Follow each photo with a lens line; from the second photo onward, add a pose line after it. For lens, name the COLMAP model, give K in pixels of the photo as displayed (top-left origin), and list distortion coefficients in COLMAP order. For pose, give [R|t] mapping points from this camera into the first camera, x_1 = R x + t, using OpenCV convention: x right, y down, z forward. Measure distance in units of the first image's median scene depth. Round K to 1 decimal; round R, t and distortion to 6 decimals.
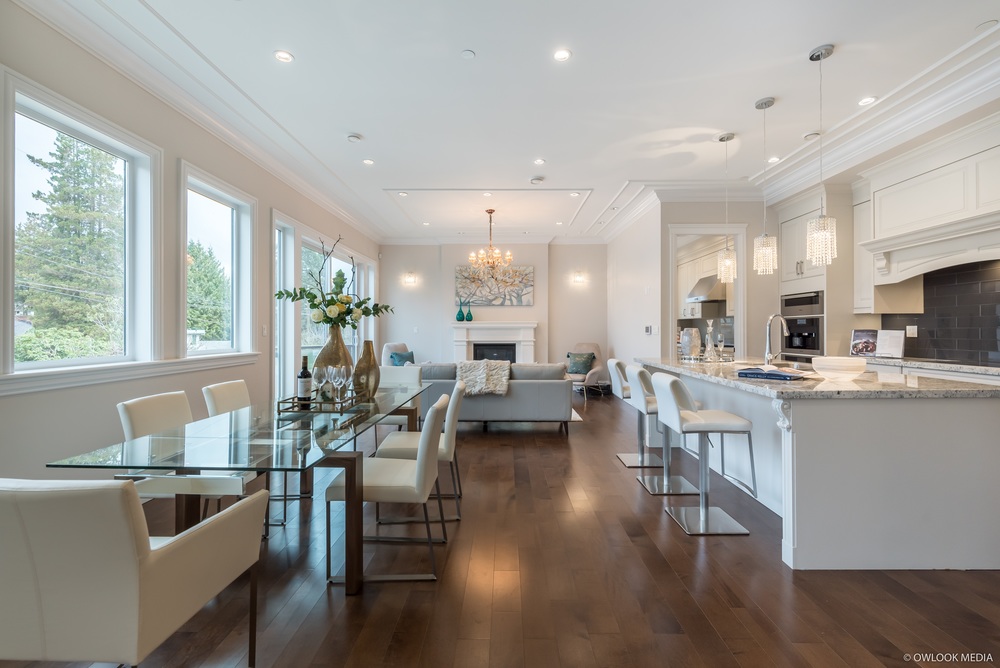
lens RADIAL K [[437.5, 0, 497.0], [0, 437.5, 331.4], [0, 0, 1]] dist [0.003730, -0.001840]
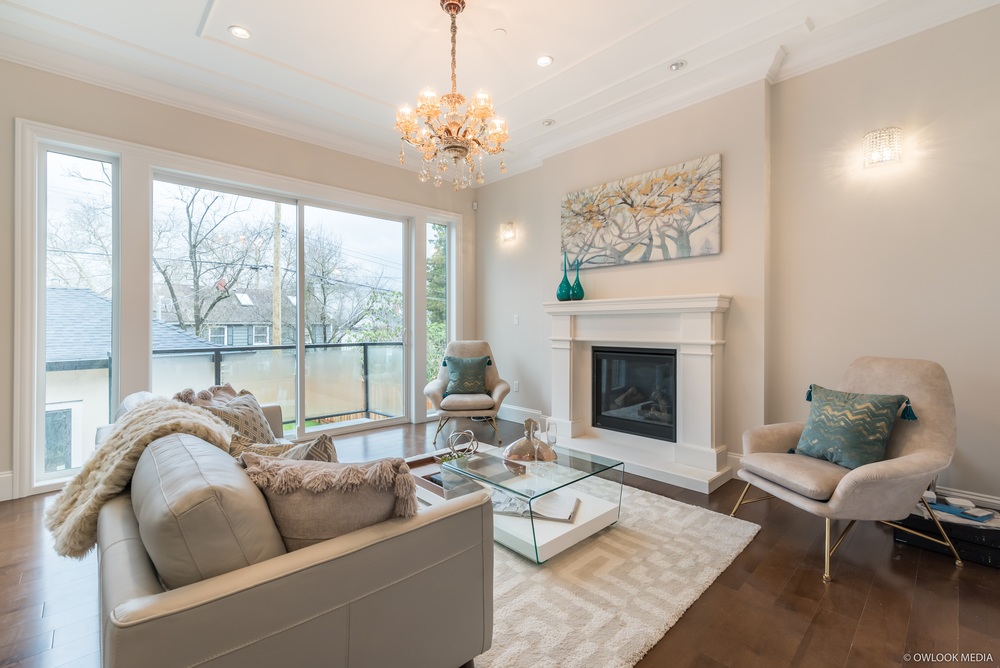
lens RADIAL K [[437.5, 0, 498.6], [0, 437.5, 323.3], [0, 0, 1]] dist [0.003730, -0.001840]
pose [[0.701725, -0.002705, -0.712443, 0.231562], [-0.004871, 0.999951, -0.008595, 0.007067], [0.712431, 0.009502, 0.701678, 0.615668]]
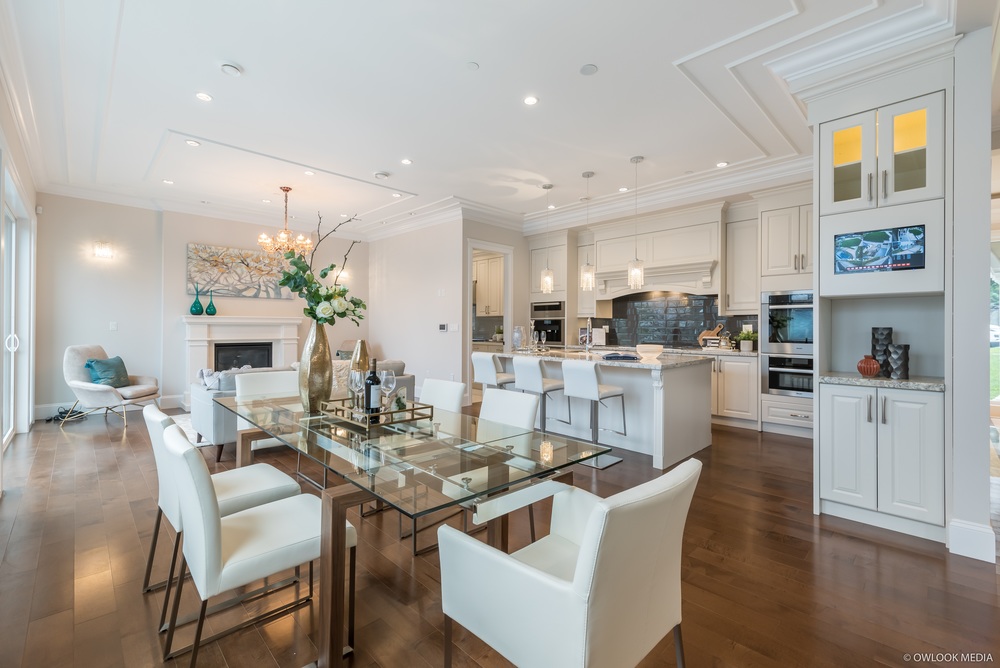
lens RADIAL K [[437.5, 0, 504.2], [0, 437.5, 328.4], [0, 0, 1]] dist [0.003730, -0.001840]
pose [[0.695560, 0.002196, 0.718464, -0.272576], [-0.002407, 0.999997, -0.000726, -0.000622], [-0.718464, -0.001224, 0.695563, 0.075586]]
